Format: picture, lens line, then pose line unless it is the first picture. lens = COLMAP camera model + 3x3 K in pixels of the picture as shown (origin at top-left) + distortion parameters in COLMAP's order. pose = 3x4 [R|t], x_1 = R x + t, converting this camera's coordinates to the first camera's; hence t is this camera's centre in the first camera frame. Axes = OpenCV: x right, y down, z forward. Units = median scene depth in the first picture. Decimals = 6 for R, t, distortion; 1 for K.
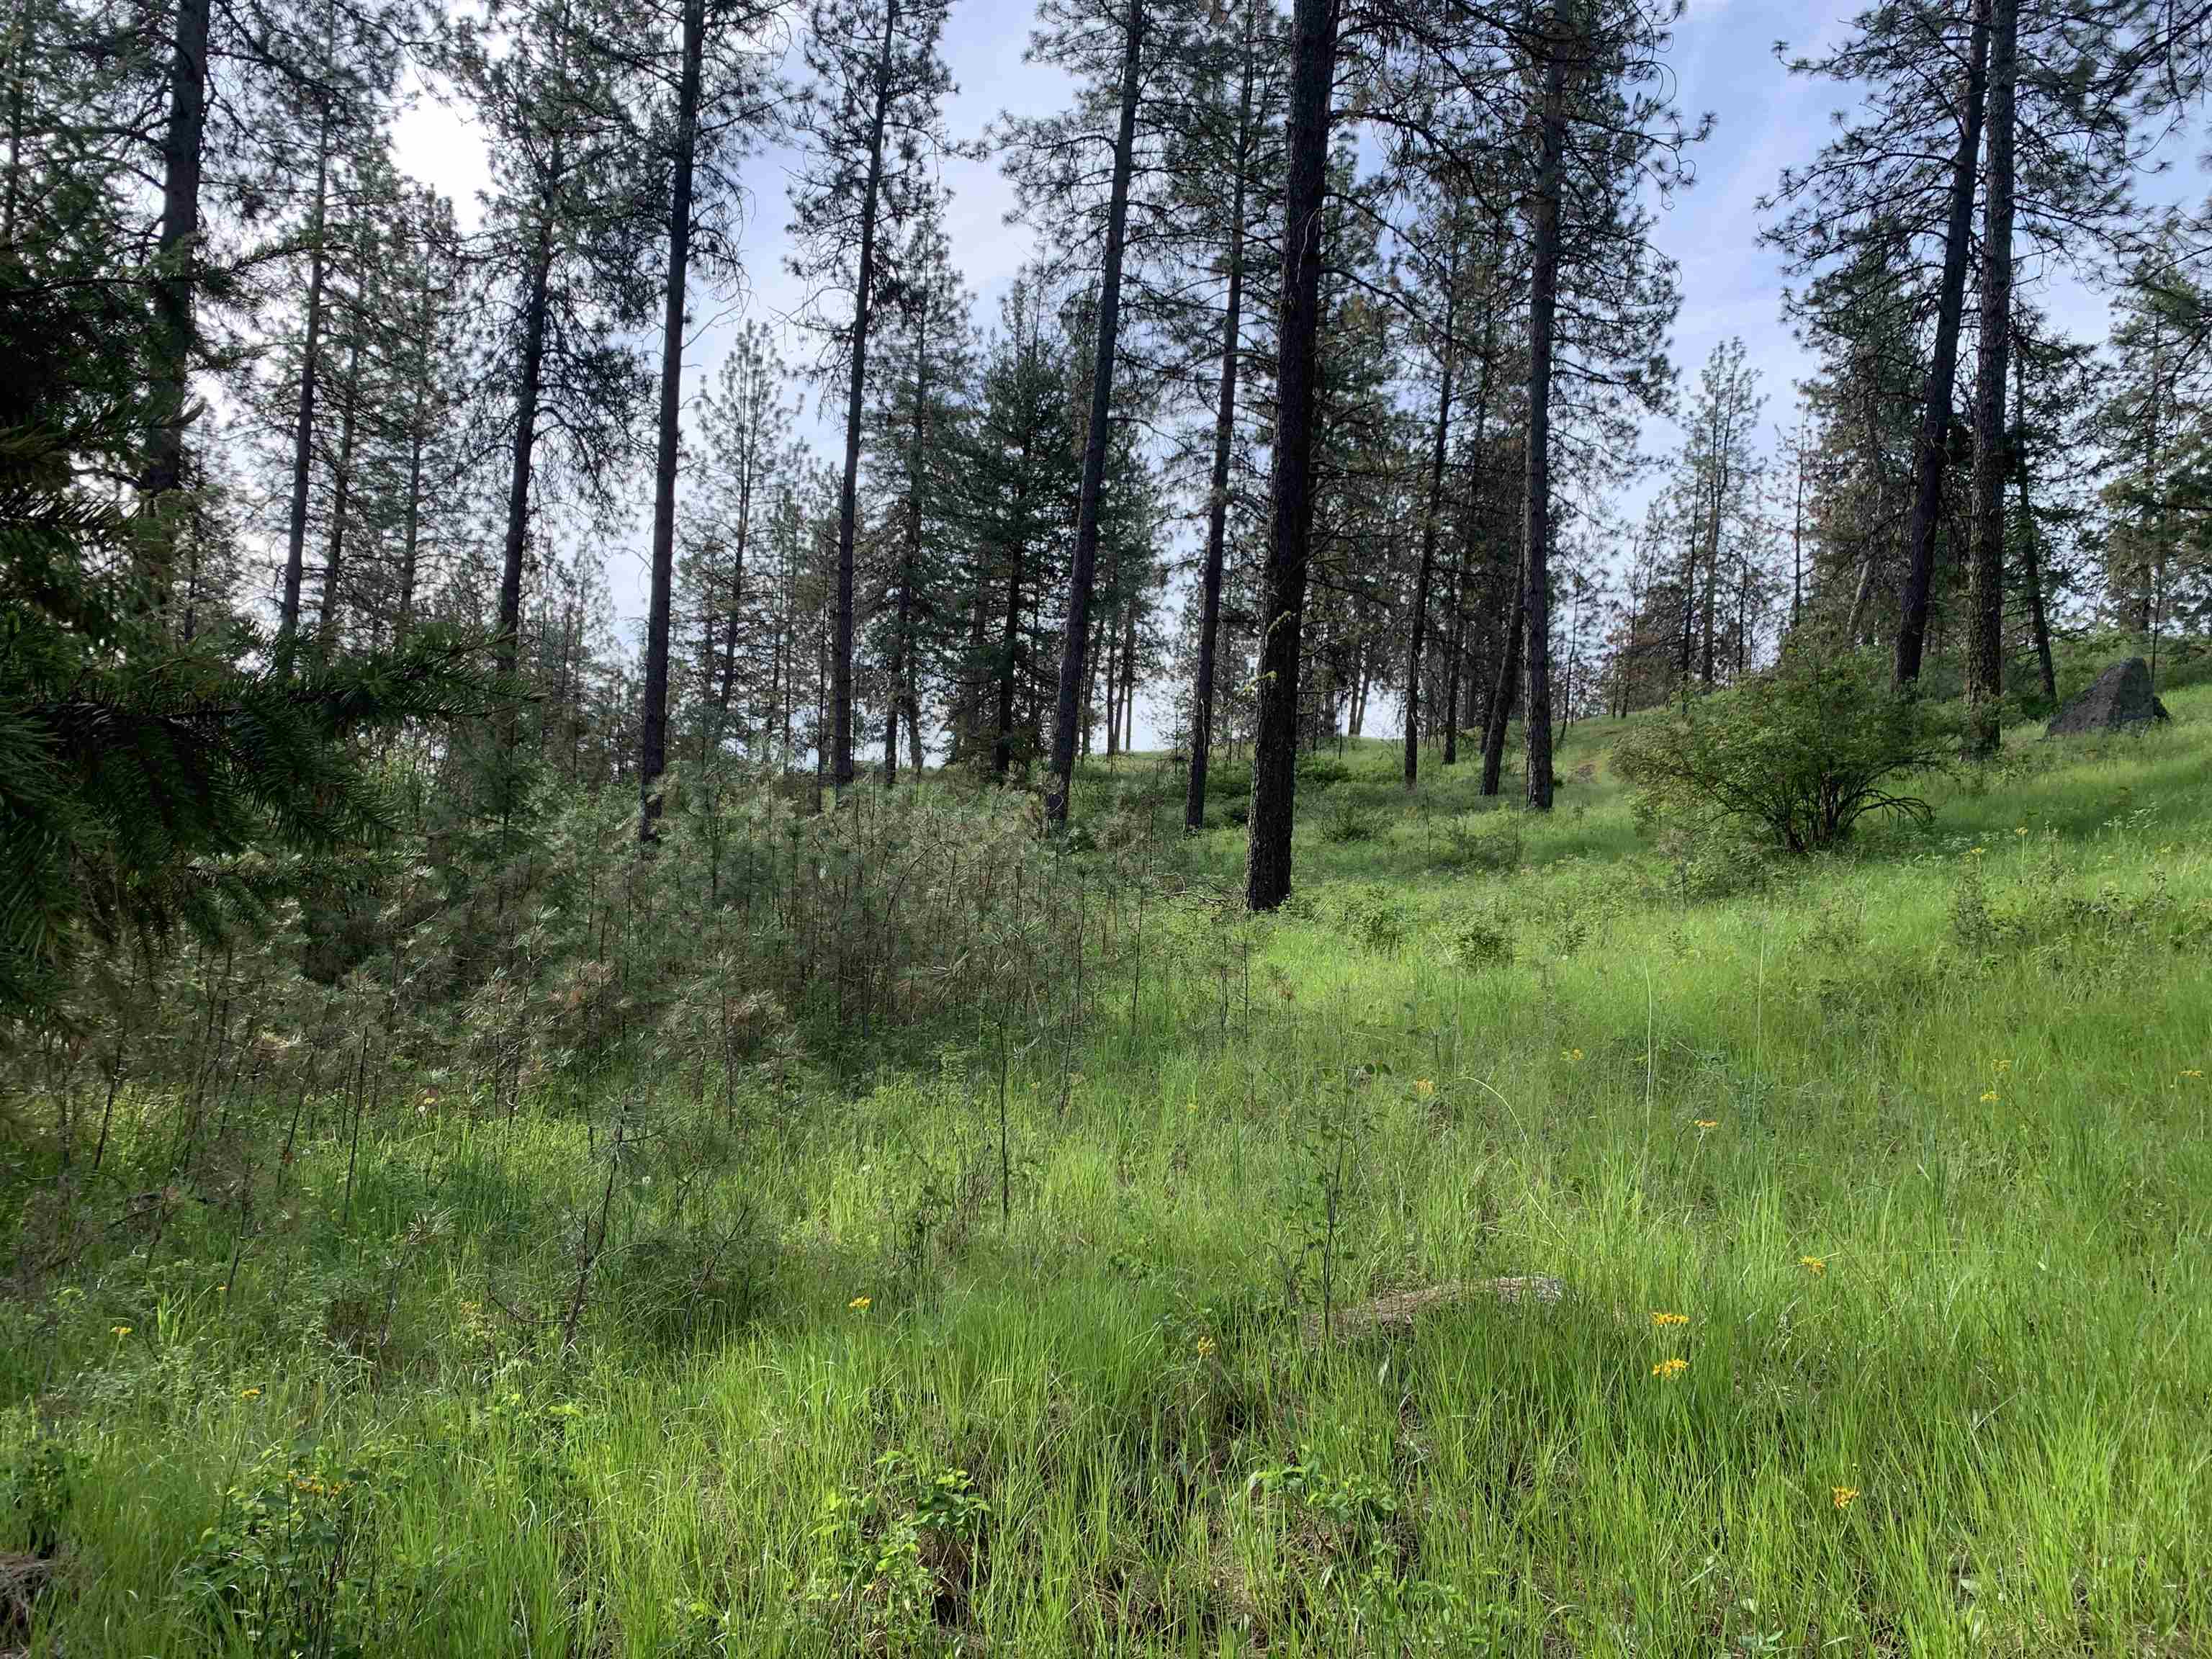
lens RADIAL K [[1645.0, 0, 1108.1], [0, 1645.0, 832.9], [0, 0, 1]] dist [0.015350, -0.004783]
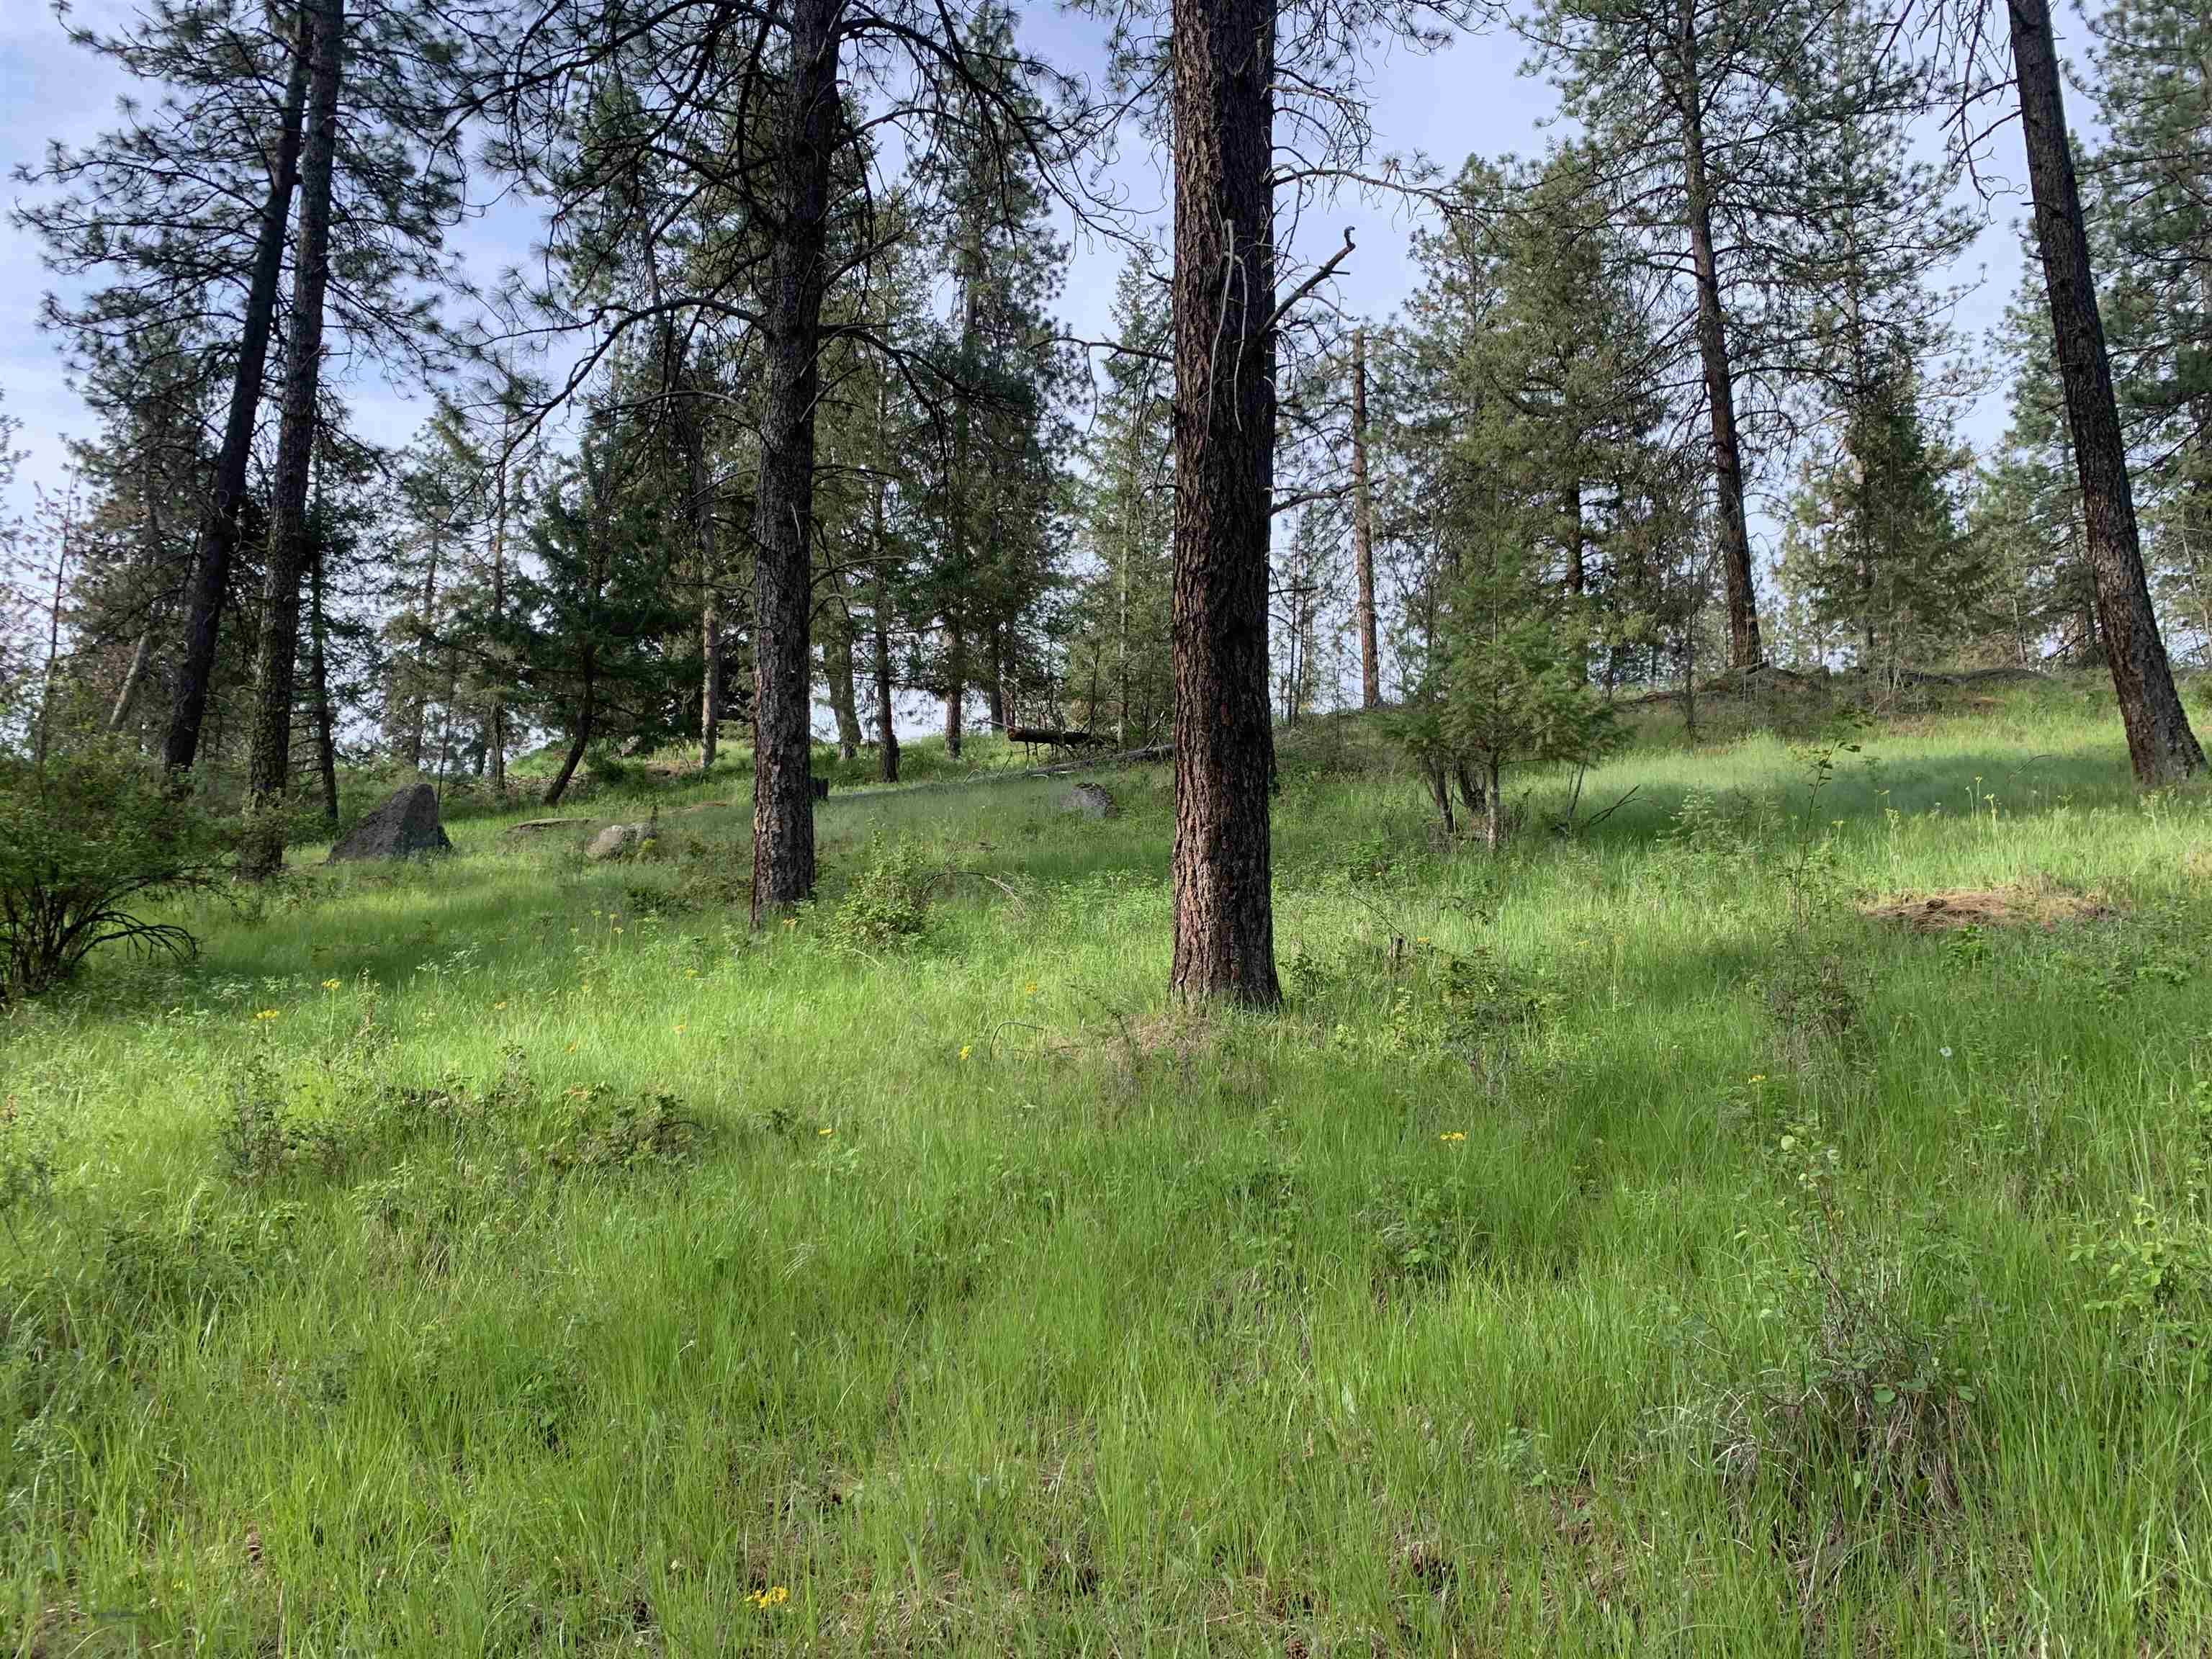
lens RADIAL K [[1645.0, 0, 1108.1], [0, 1645.0, 832.9], [0, 0, 1]] dist [0.015350, -0.004783]
pose [[0.567697, 0.076226, 0.819701, 0.062557], [-0.014193, 0.996462, -0.082833, -0.003959], [-0.823115, 0.035390, 0.566771, 0.126368]]
